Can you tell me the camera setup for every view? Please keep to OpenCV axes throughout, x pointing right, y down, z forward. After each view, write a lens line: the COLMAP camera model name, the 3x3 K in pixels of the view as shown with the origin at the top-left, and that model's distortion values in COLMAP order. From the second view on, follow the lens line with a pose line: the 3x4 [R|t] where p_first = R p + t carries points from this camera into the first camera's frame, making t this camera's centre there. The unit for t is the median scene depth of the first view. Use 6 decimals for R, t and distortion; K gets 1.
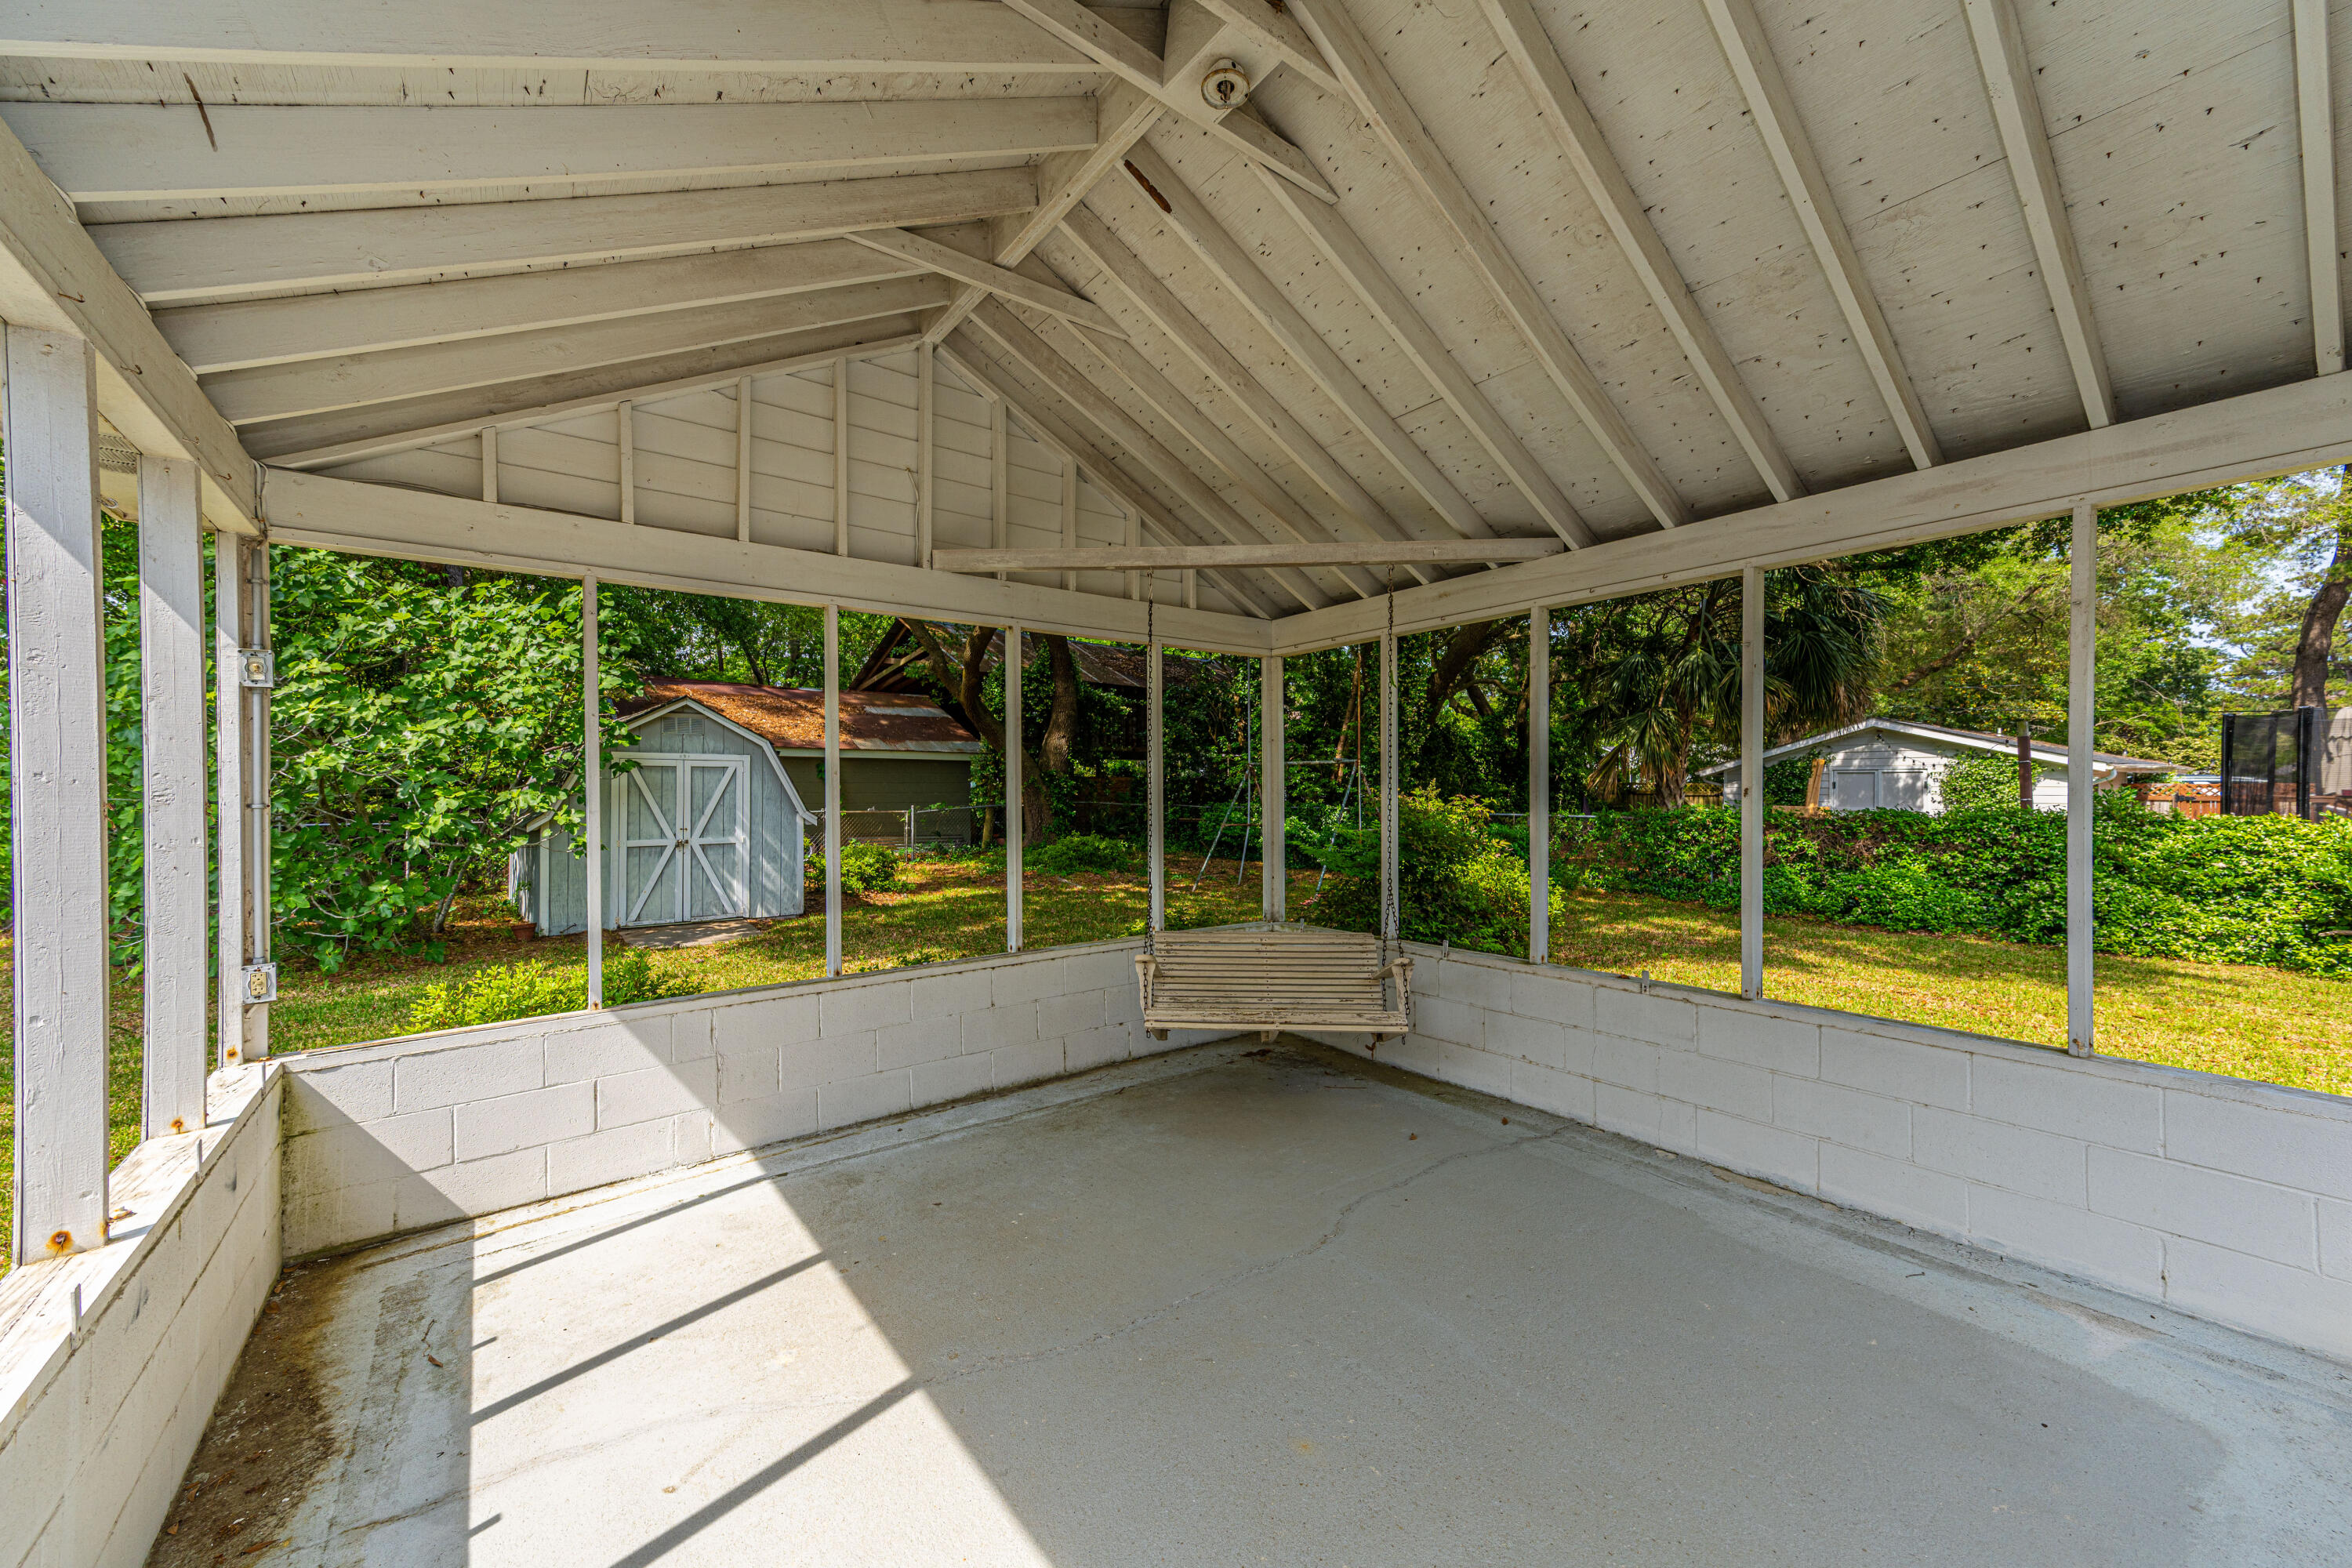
lens RADIAL K [[925.7, 0, 1185.0], [0, 925.7, 786.6], [0, 0, 1]] dist [0.029790, -0.000363]
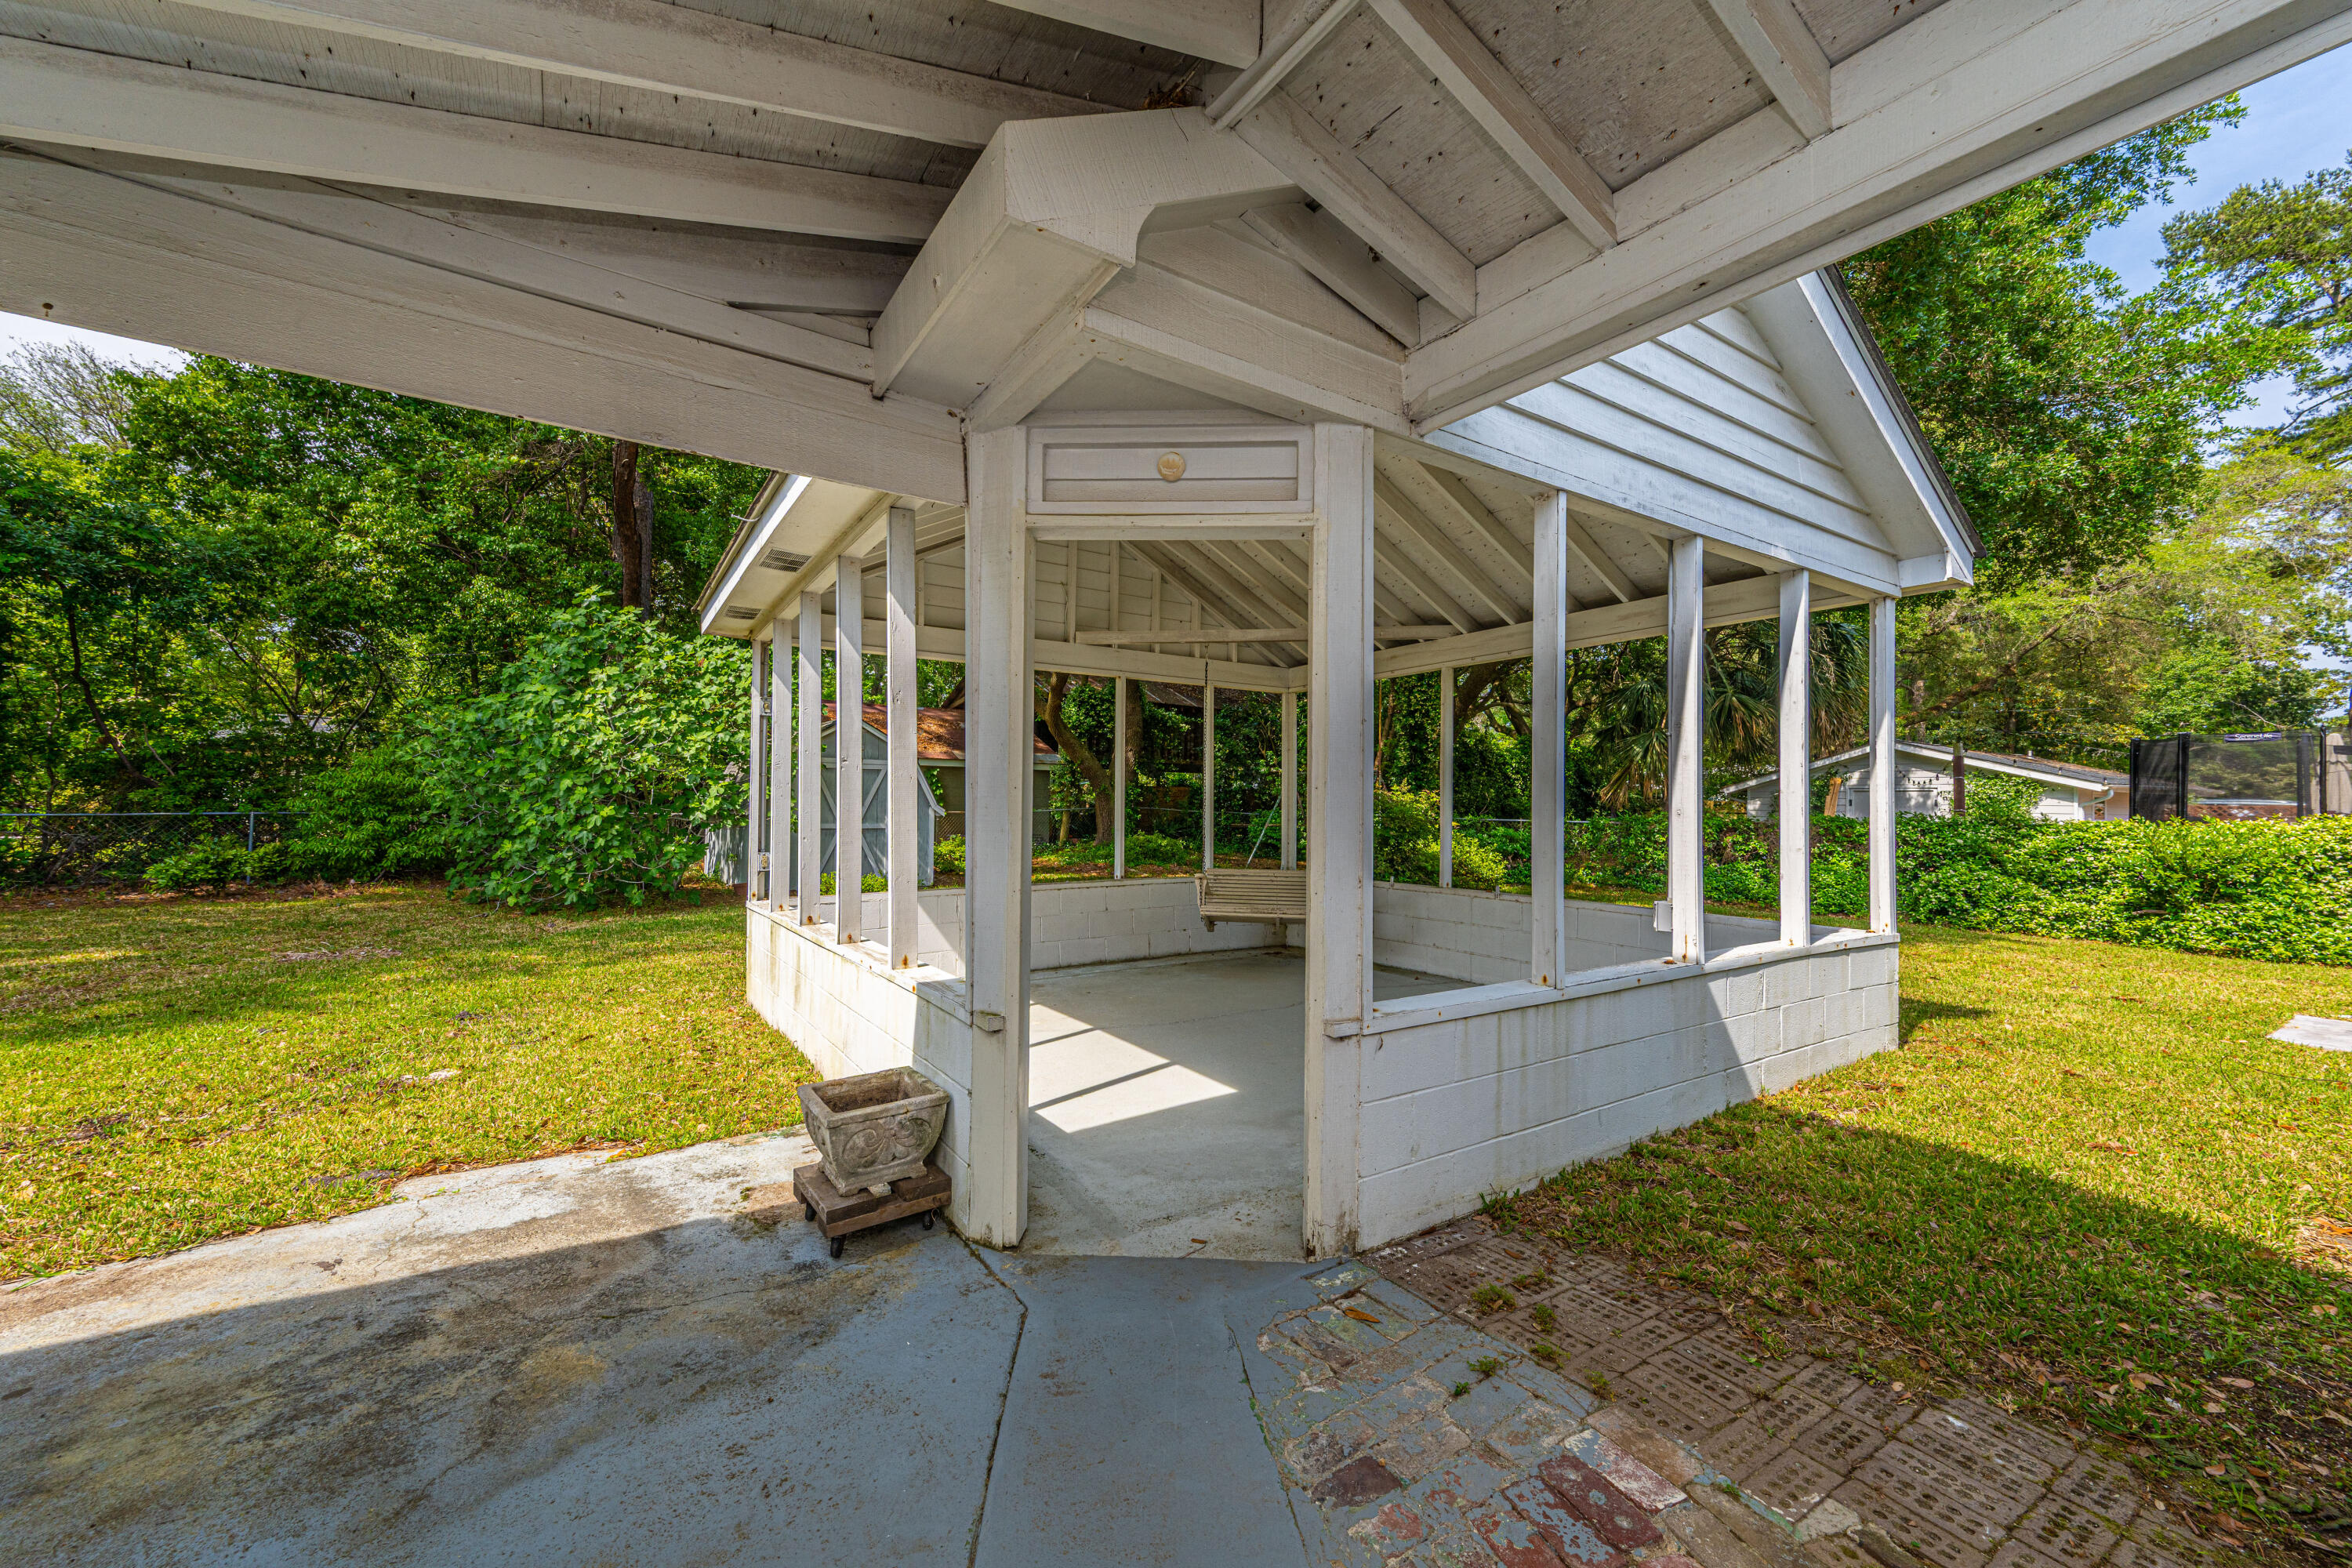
lens RADIAL K [[925.7, 0, 1185.0], [0, 925.7, 786.6], [0, 0, 1]] dist [0.029790, -0.000363]
pose [[0.998095, 0.010930, -0.060714, 0.010084], [-0.012026, 0.999771, -0.017710, 0.018211], [0.060506, 0.018407, 0.997998, -0.235550]]
